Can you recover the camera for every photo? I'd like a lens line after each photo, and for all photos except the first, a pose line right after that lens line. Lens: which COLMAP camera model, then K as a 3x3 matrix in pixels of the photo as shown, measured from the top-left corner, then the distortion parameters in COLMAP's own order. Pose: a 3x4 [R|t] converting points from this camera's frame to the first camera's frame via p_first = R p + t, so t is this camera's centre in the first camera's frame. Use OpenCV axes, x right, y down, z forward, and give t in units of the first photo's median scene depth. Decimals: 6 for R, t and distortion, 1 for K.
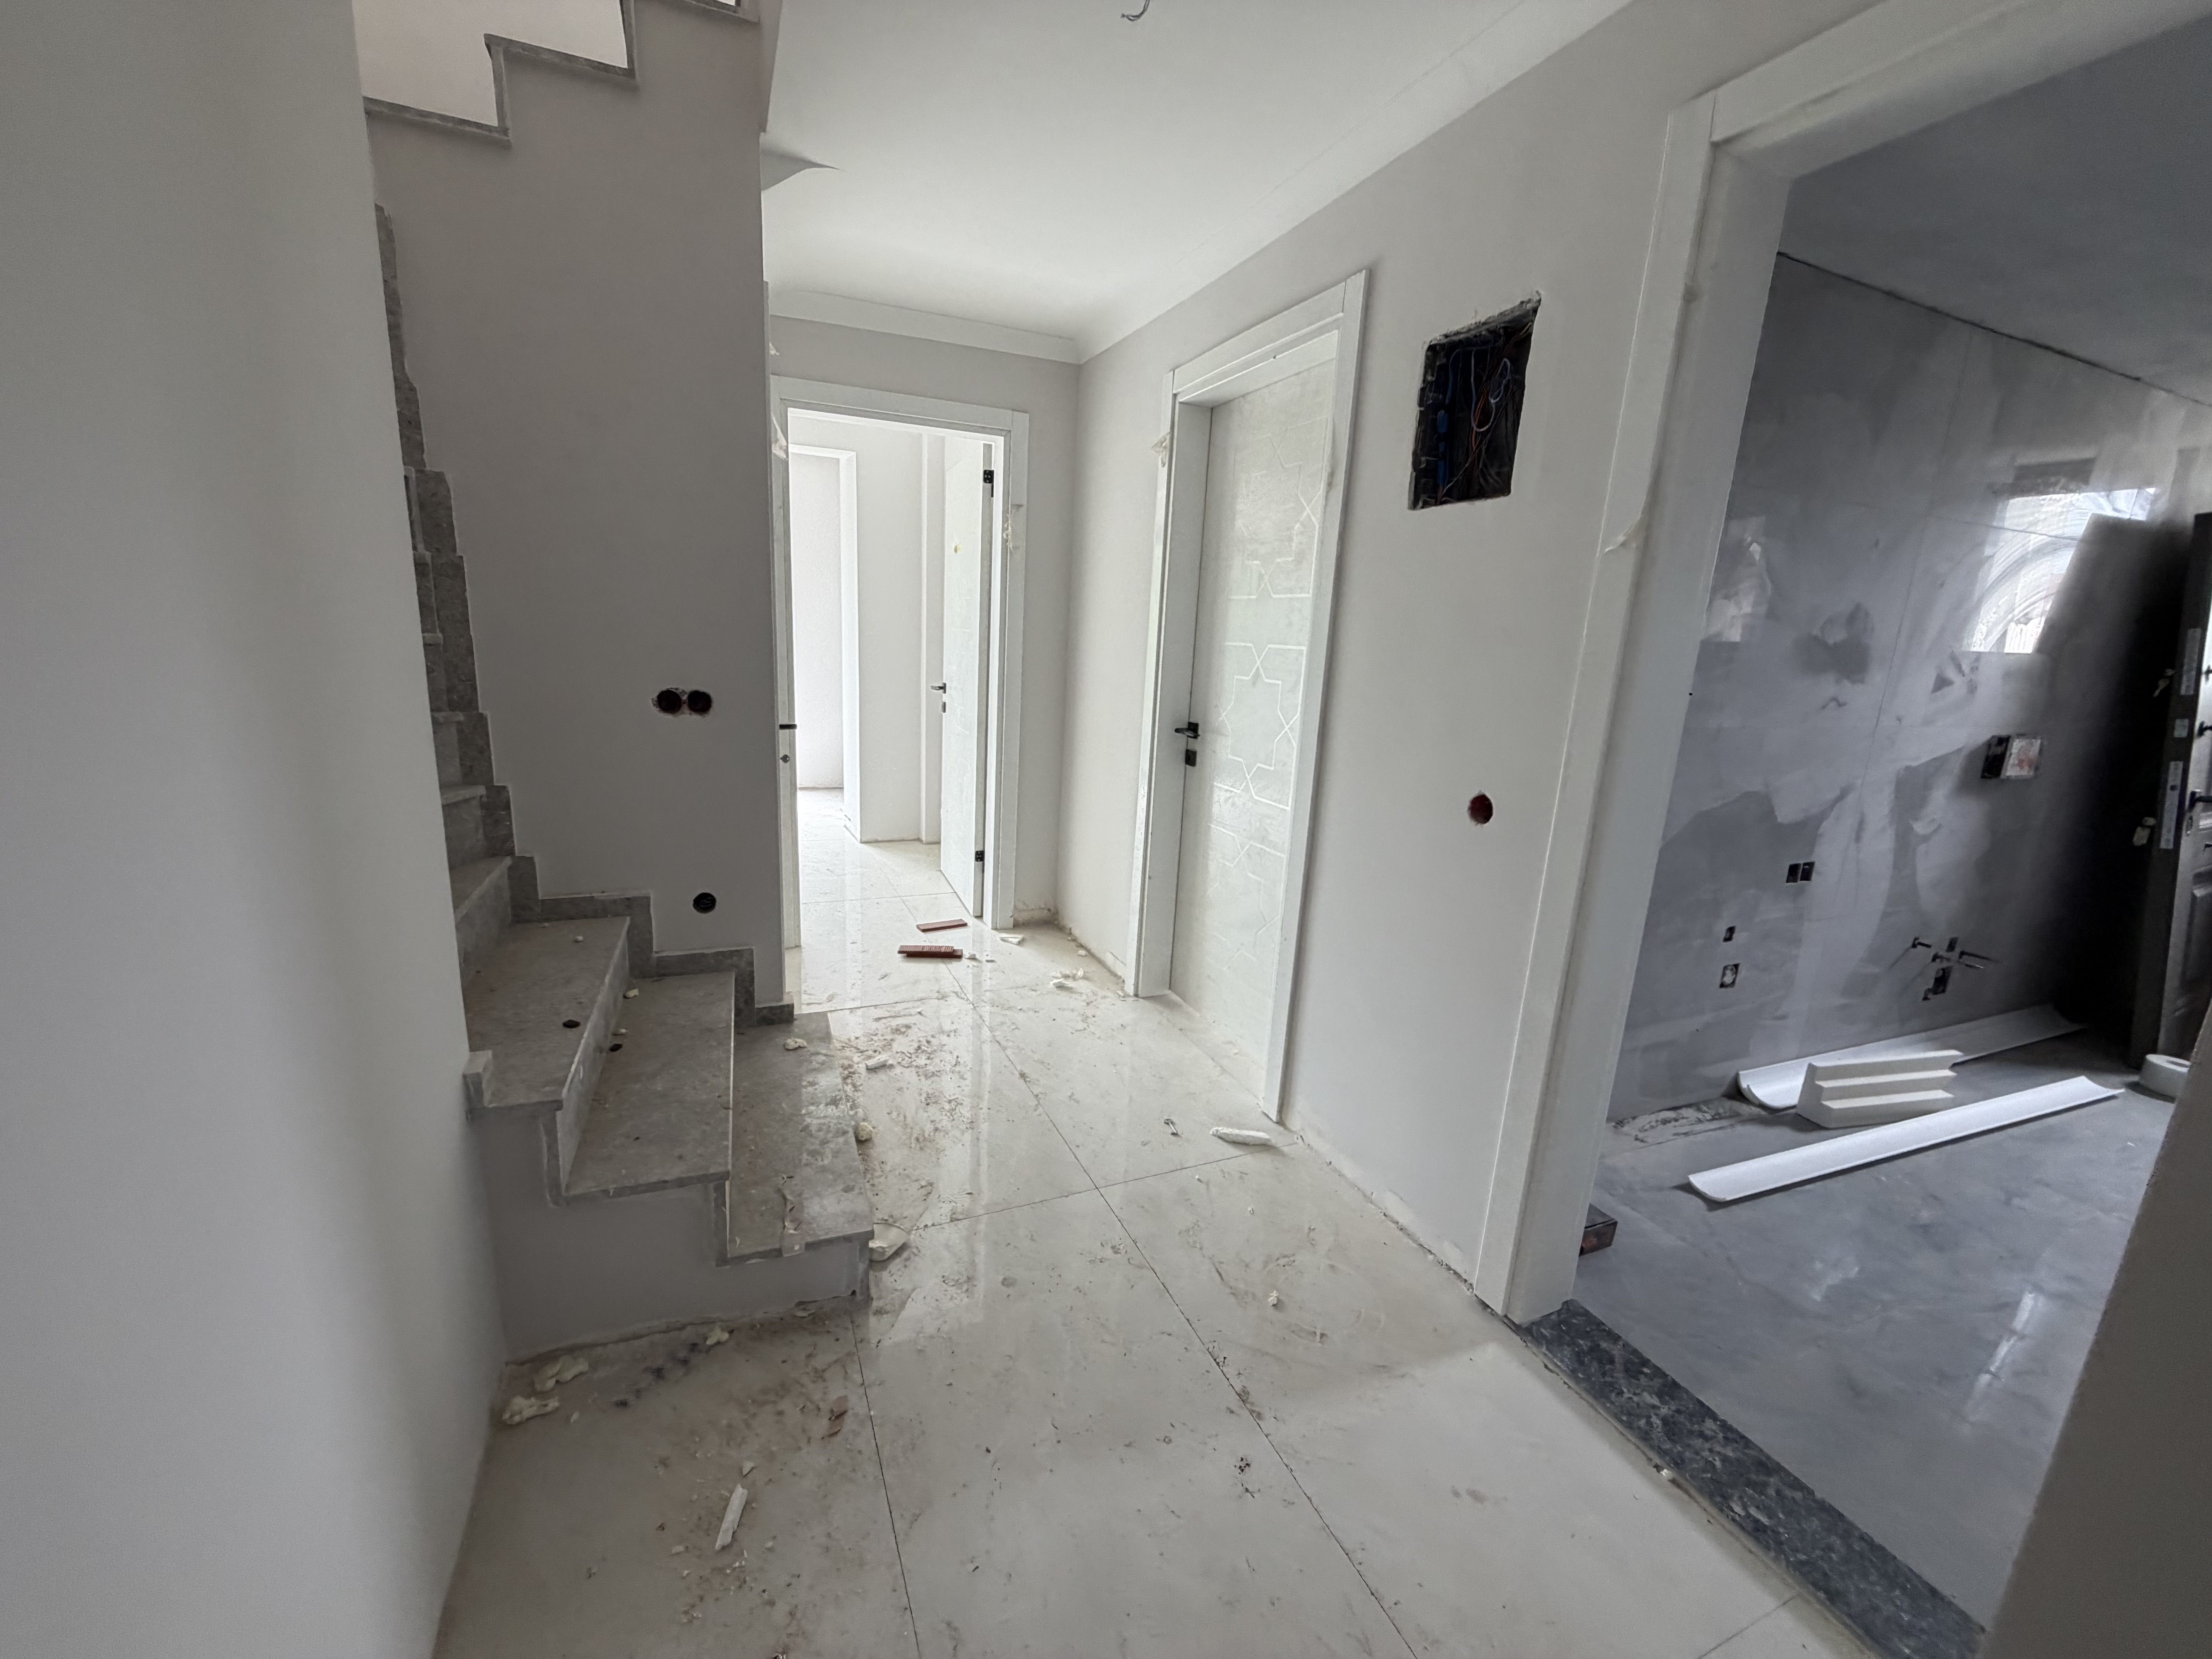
lens RADIAL K [[881.1, 0, 1097.1], [0, 881.1, 831.1], [0, 0, 1]] dist [-0.000273, 0.000394]
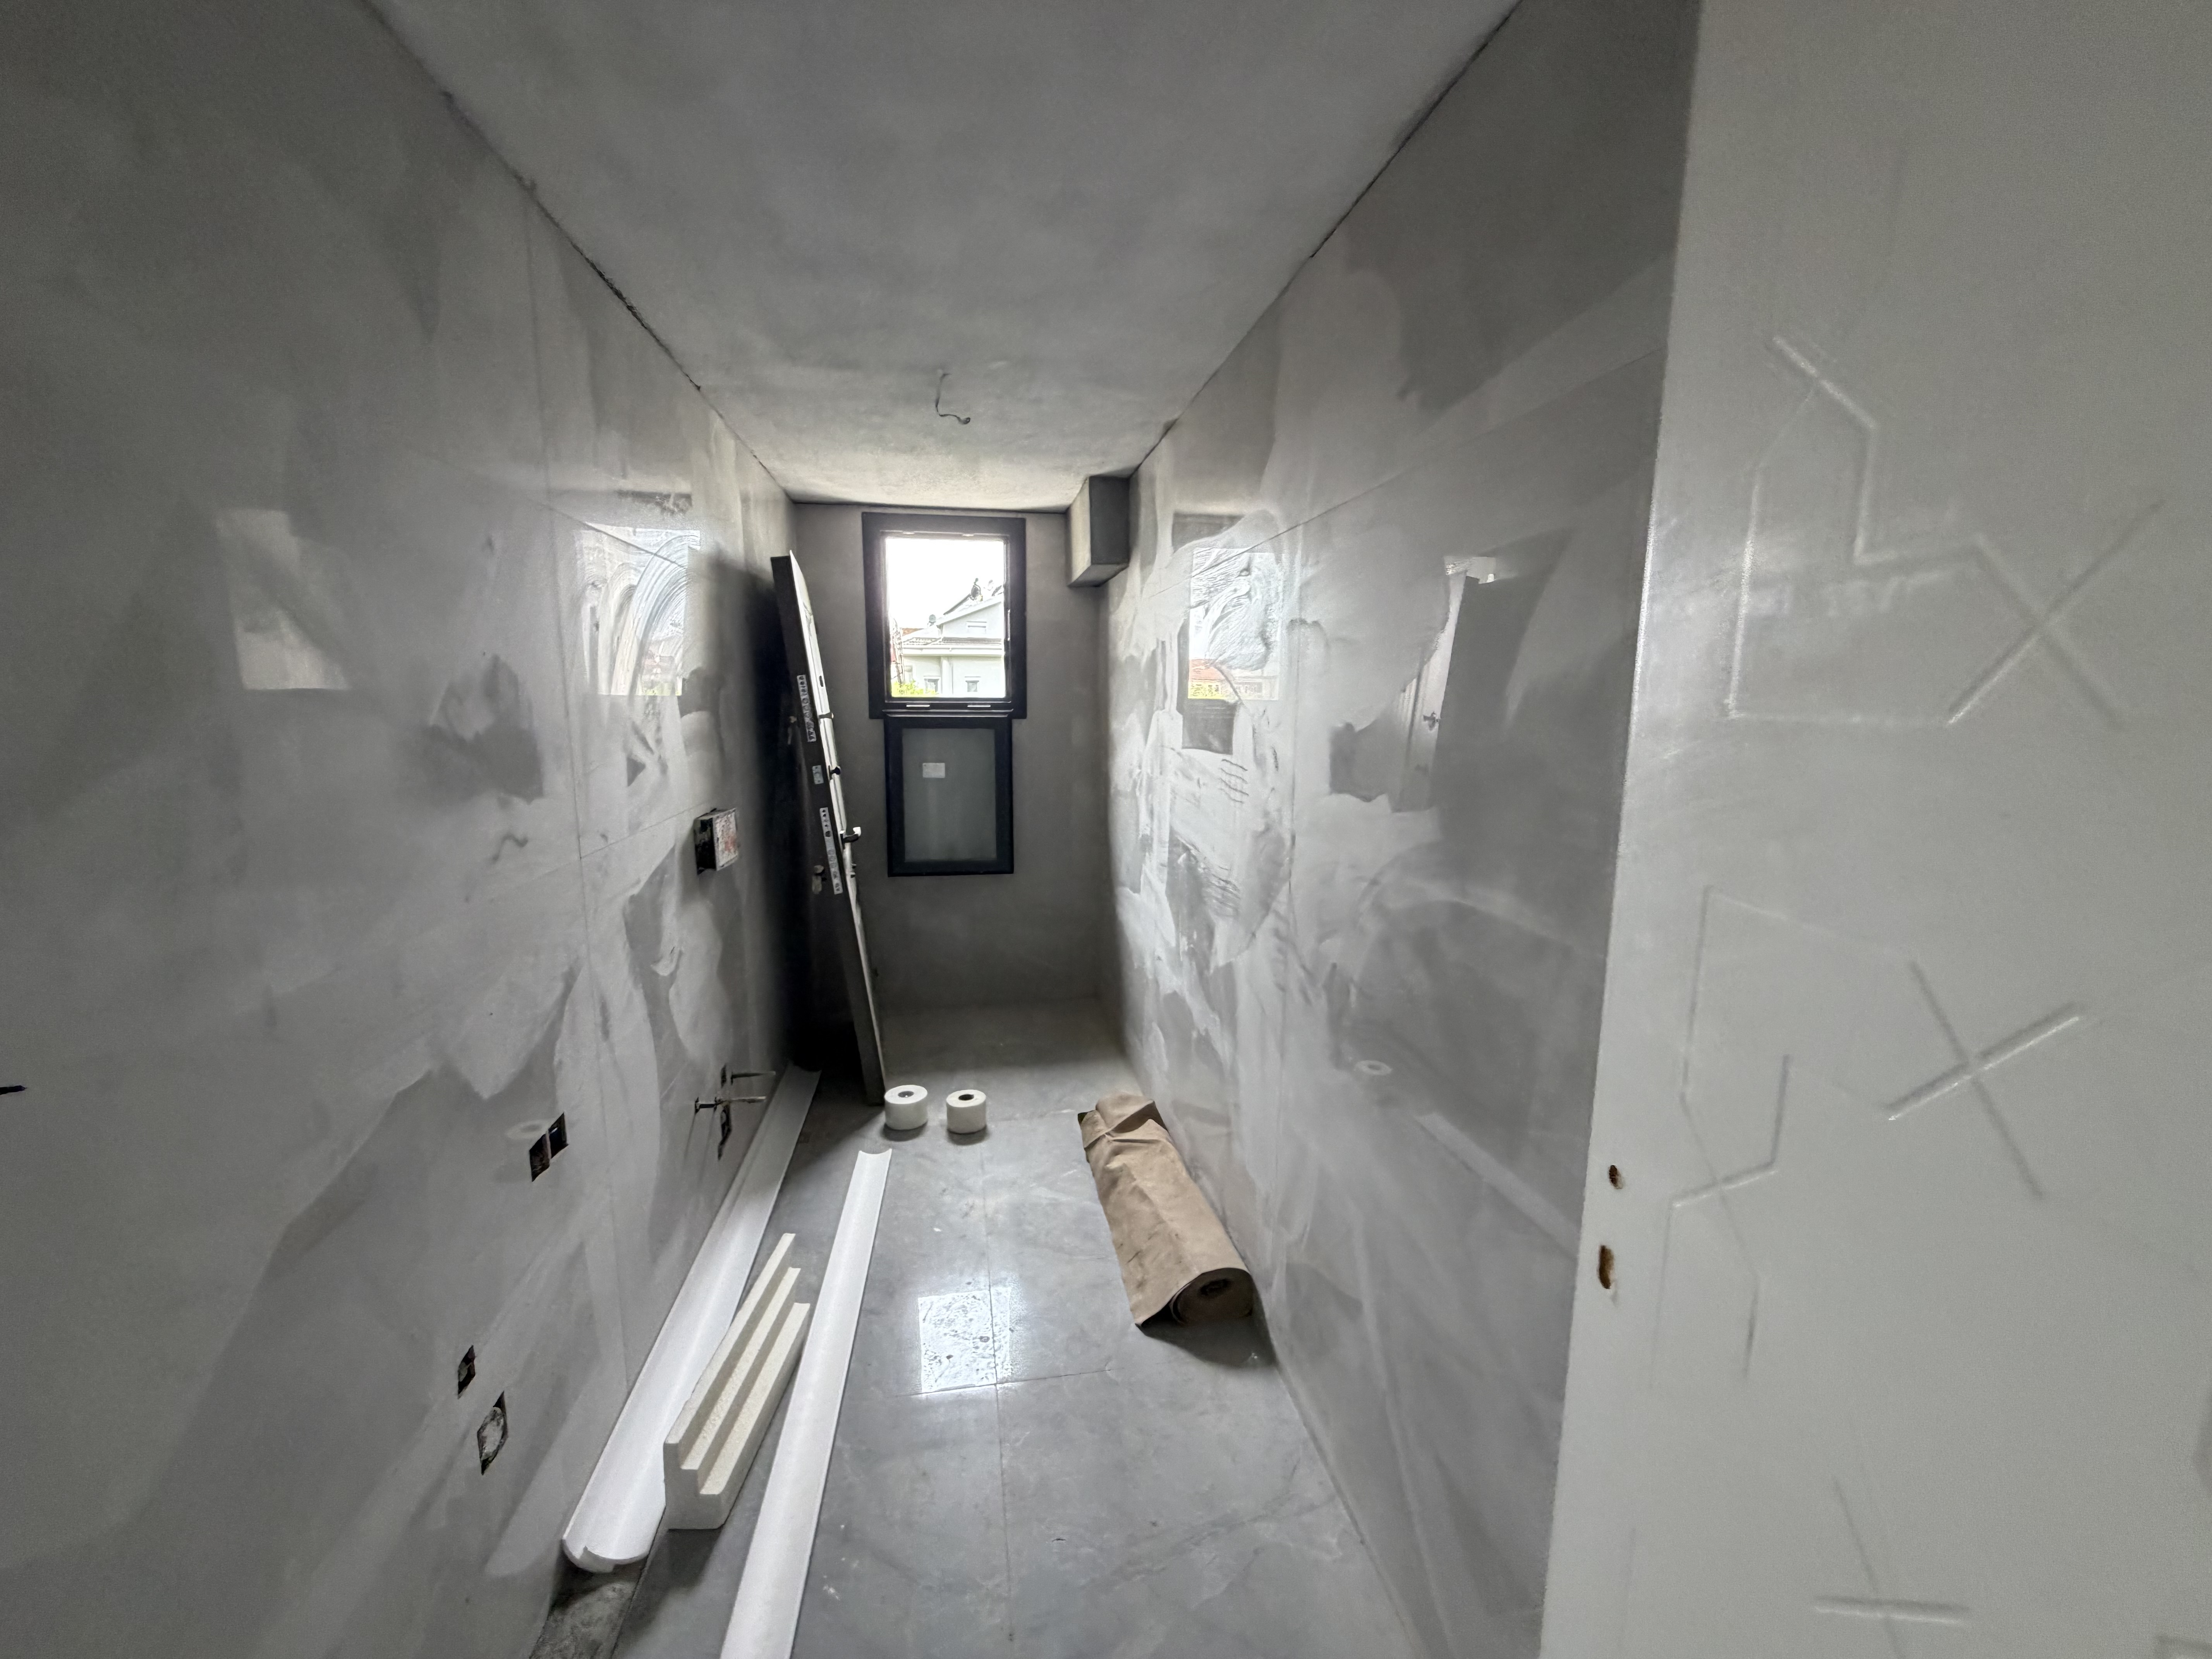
lens RADIAL K [[881.1, 0, 1097.1], [0, 881.1, 831.1], [0, 0, 1]] dist [-0.000273, 0.000394]
pose [[0.247221, -0.195015, 0.949132, 0.399536], [0.221142, 0.965041, 0.140683, -0.139914], [-0.943387, 0.175113, 0.281704, 0.488230]]
